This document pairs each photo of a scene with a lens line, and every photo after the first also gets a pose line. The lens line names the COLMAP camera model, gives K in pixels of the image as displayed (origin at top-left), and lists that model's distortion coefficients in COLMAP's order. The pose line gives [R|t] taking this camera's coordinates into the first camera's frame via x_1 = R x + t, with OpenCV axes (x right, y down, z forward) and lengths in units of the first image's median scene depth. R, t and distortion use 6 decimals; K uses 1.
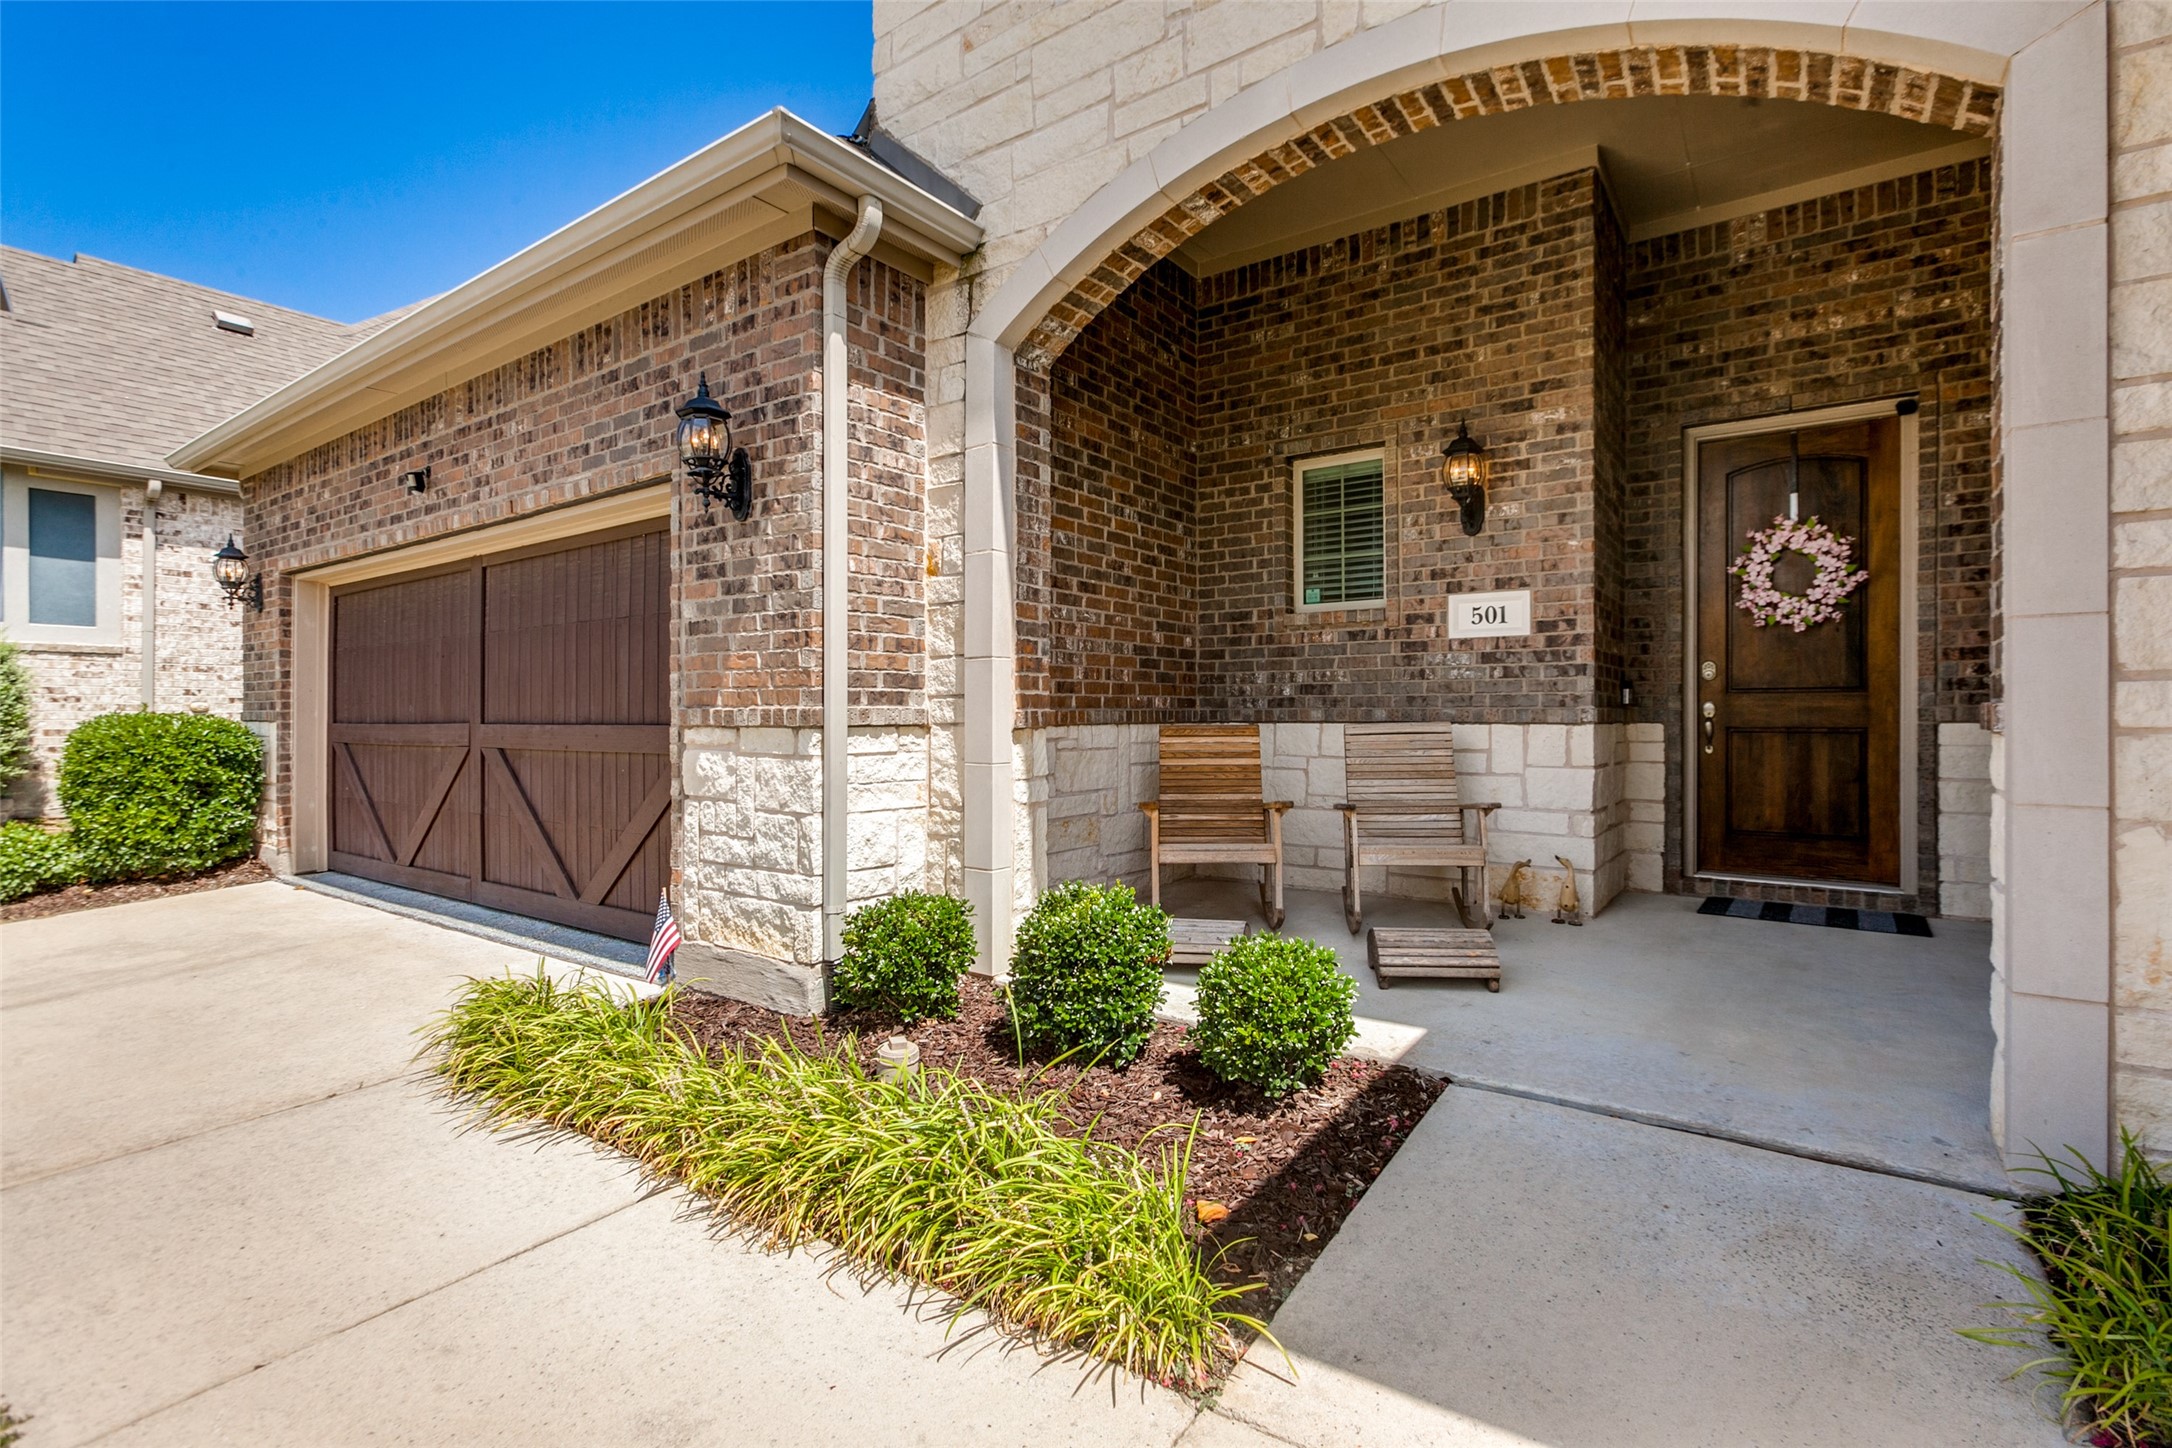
lens RADIAL K [[932.5, 0, 1089.1], [0, 932.5, 640.9], [0, 0, 1]] dist [-0.021474, 0.016181]
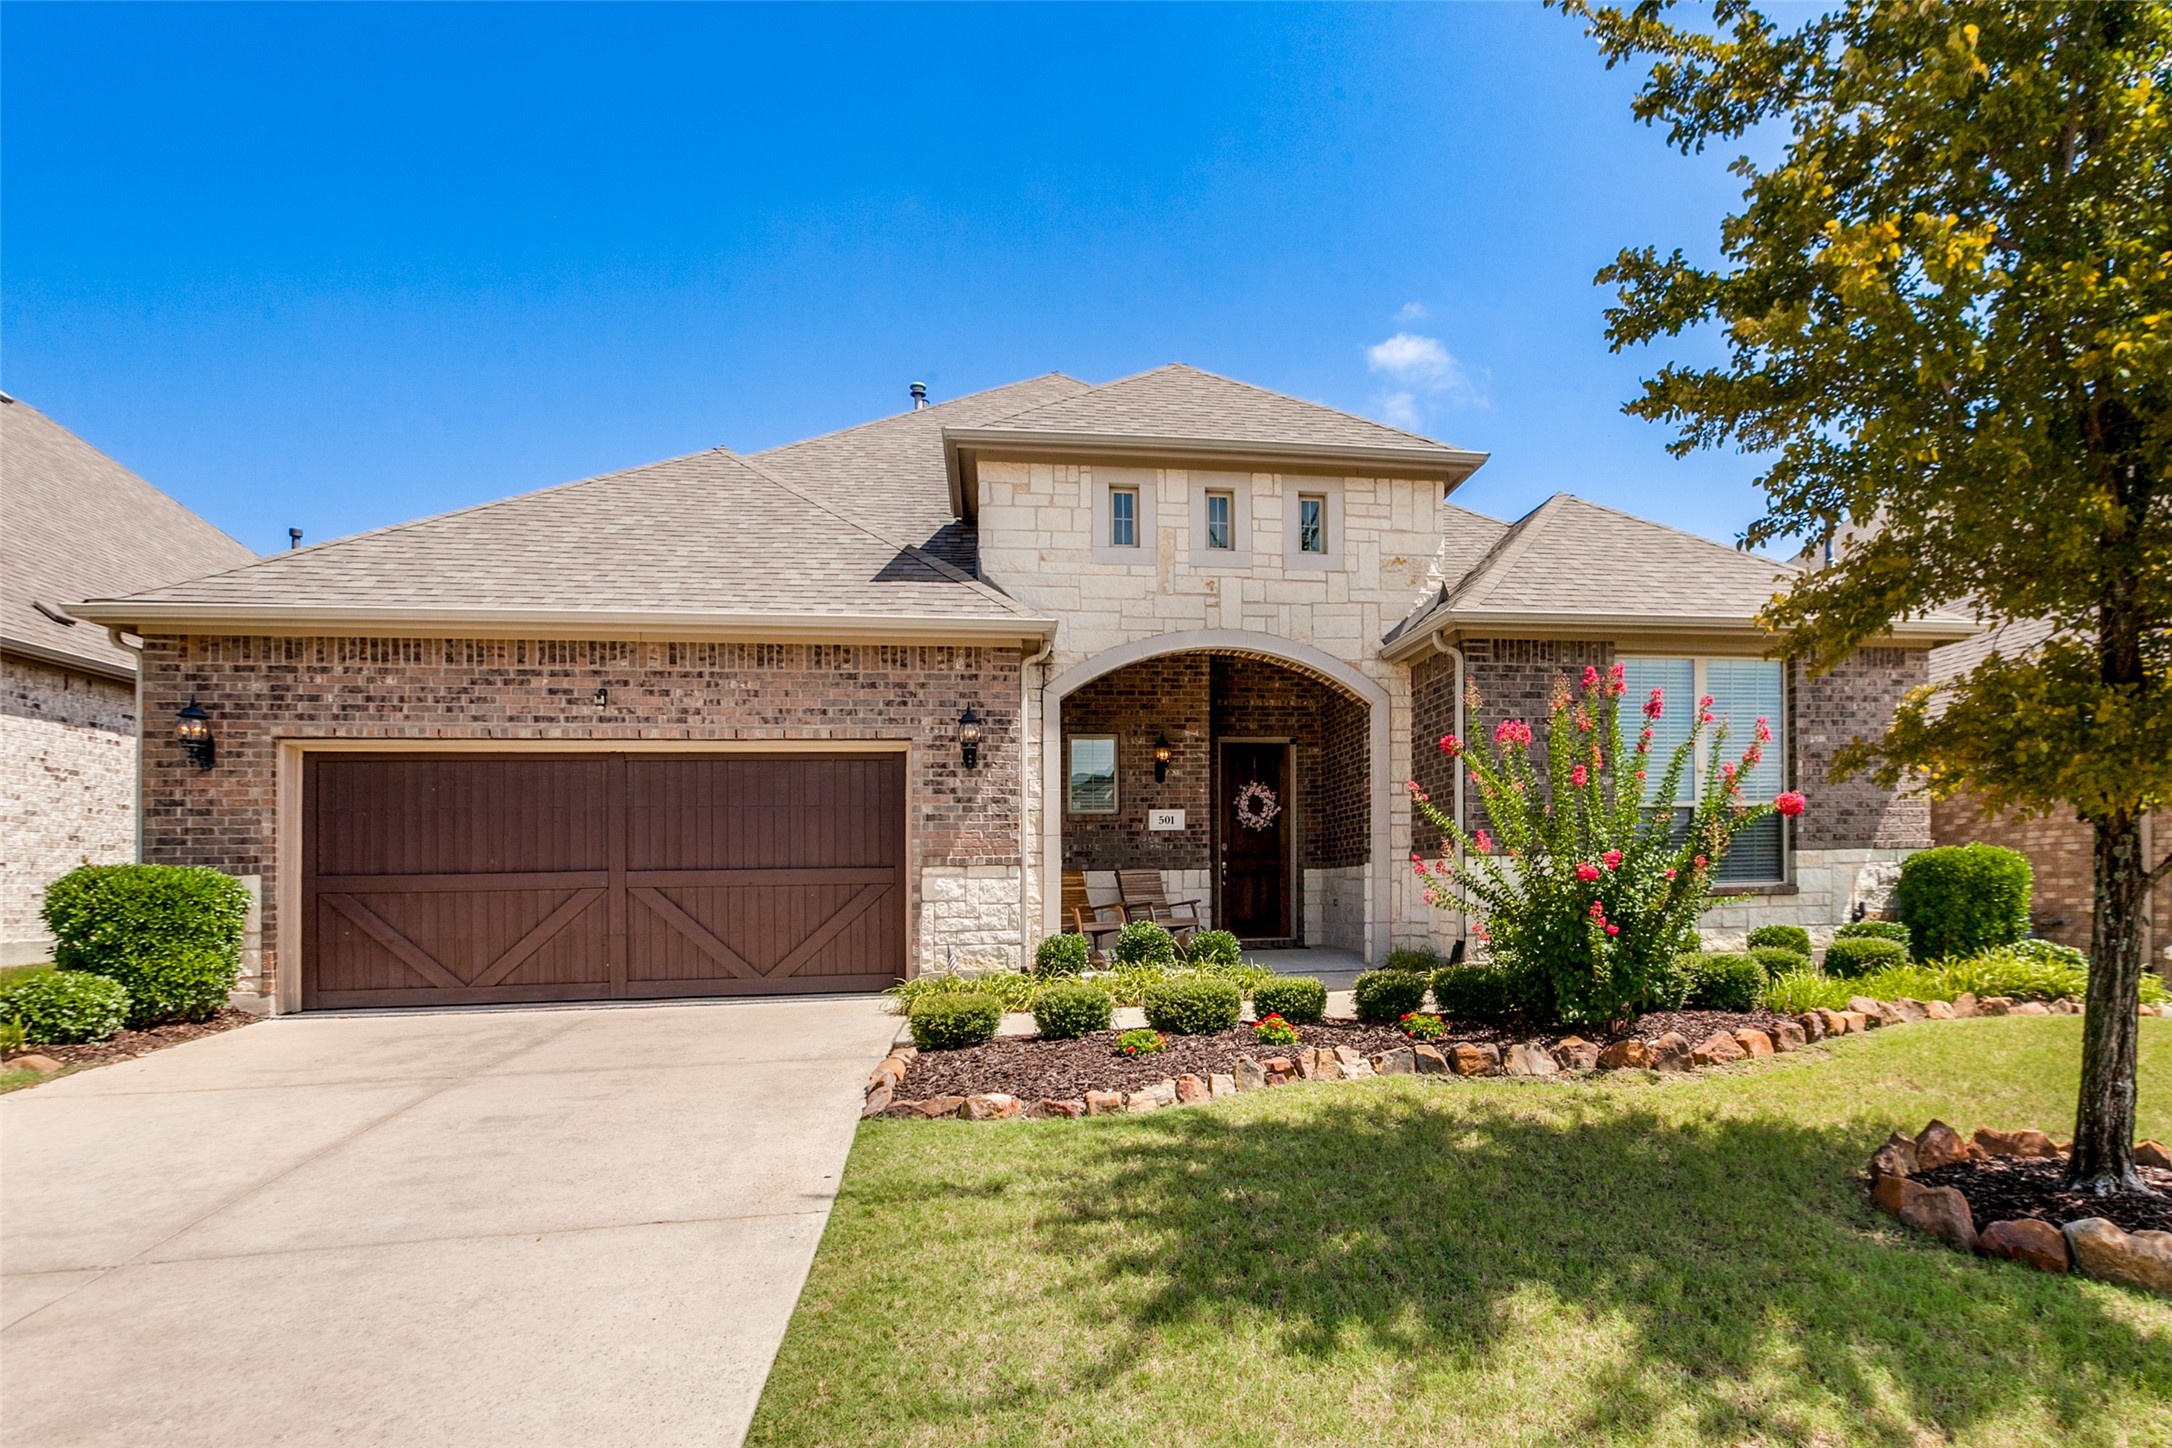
lens RADIAL K [[968.1, 0, 1086.0], [0, 968.1, 724.0], [0, 0, 1]] dist [-0.023354, 0.018813]
pose [[0.783647, 0.093824, 0.614080, -1.201732], [-0.035175, 0.993644, -0.106929, -0.002236], [-0.620210, 0.062195, 0.781967, -0.716880]]
